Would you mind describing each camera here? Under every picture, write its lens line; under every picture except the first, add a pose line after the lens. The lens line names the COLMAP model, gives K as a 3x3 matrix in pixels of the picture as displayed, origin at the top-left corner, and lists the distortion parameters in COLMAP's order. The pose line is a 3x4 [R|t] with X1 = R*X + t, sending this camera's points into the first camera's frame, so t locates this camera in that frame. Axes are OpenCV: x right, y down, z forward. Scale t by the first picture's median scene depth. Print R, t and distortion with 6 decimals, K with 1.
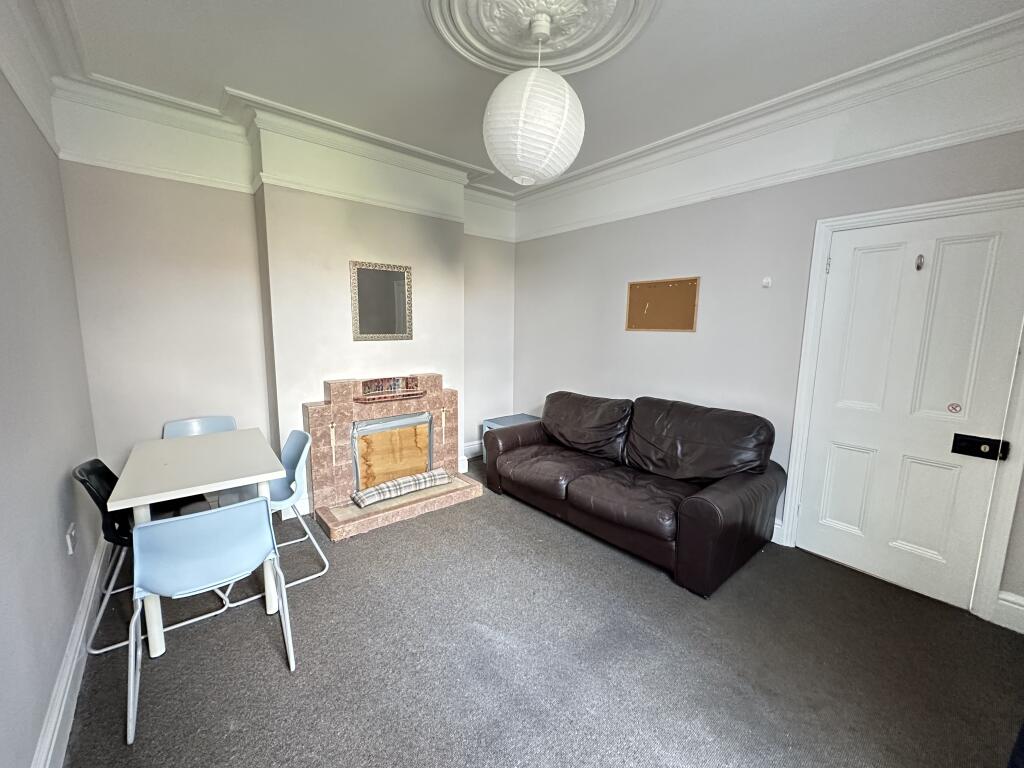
lens RADIAL K [[411.7, 0, 509.9], [0, 411.7, 383.8], [0, 0, 1]] dist [-0.001447, -0.000068]
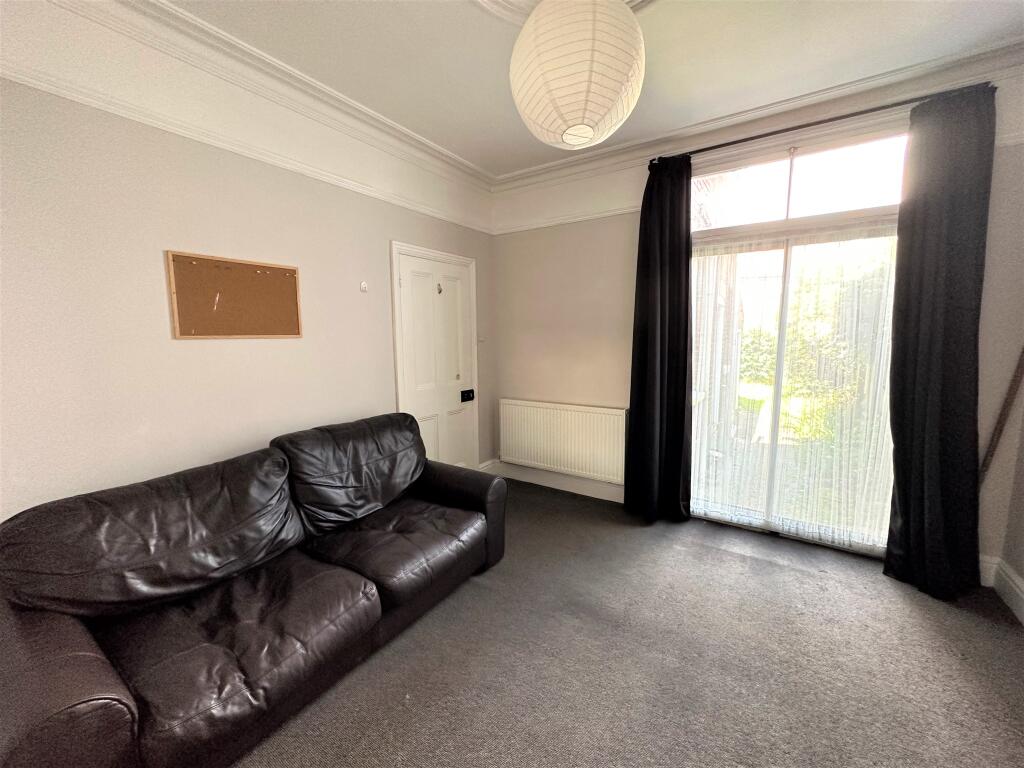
lens RADIAL K [[411.7, 0, 511.5], [0, 411.7, 381.5], [0, 0, 1]] dist [-0.001447, -0.000068]
pose [[-0.279838, -0.116440, 0.952960, -0.545098], [0.145446, 0.976019, 0.161967, -0.145598], [-0.948966, 0.183928, -0.256191, 1.079846]]
